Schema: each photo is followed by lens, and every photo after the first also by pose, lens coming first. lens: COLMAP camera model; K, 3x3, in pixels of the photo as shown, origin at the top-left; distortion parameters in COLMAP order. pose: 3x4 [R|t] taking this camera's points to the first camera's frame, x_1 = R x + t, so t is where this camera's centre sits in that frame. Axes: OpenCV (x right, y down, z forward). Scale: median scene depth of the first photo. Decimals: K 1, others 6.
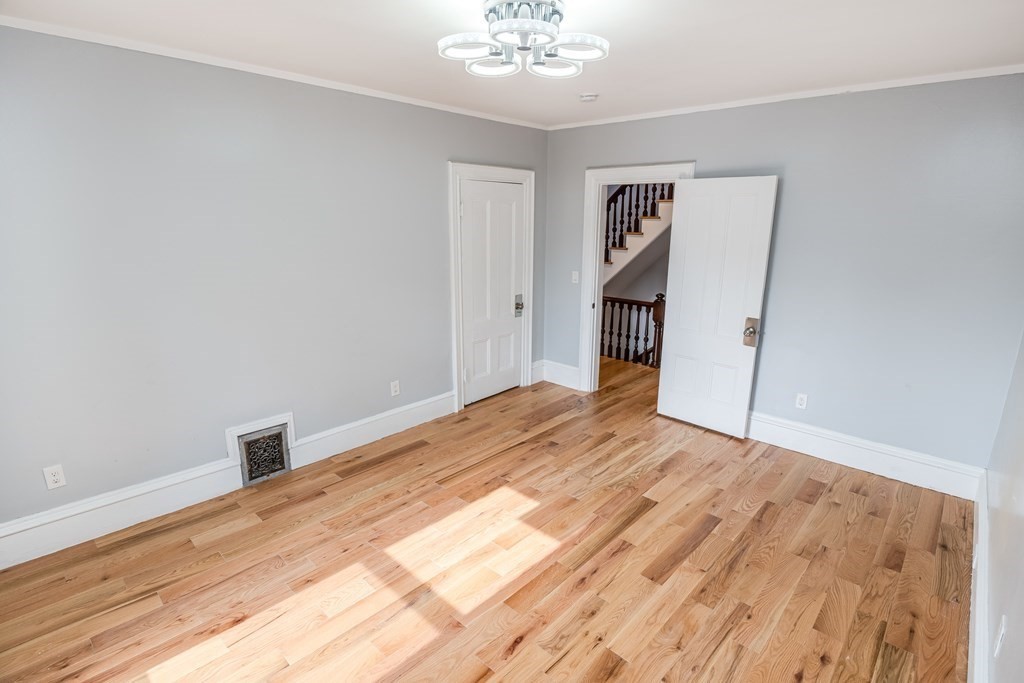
lens RADIAL K [[500.1, 0, 511.3], [0, 500.1, 342.3], [0, 0, 1]] dist [-0.025088, -0.001329]
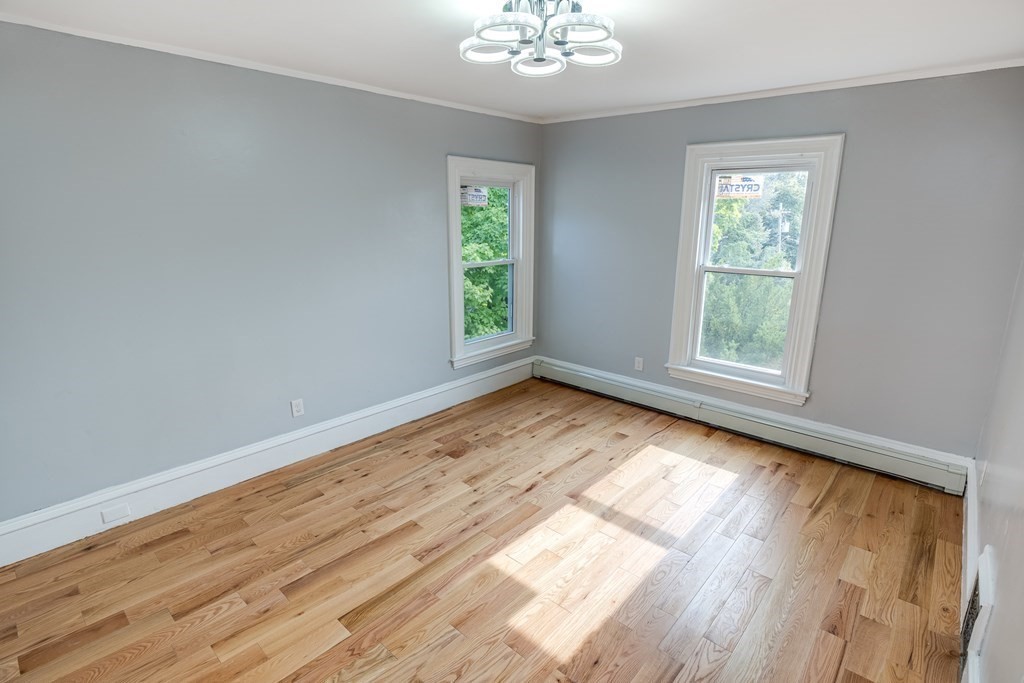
lens RADIAL K [[500.1, 0, 511.4], [0, 500.1, 342.0], [0, 0, 1]] dist [-0.025088, -0.001329]
pose [[-0.999641, -0.013239, -0.023305, 0.088292], [-0.022733, 0.879386, 0.475566, -0.425050], [0.014198, 0.475925, -0.879371, 1.713802]]
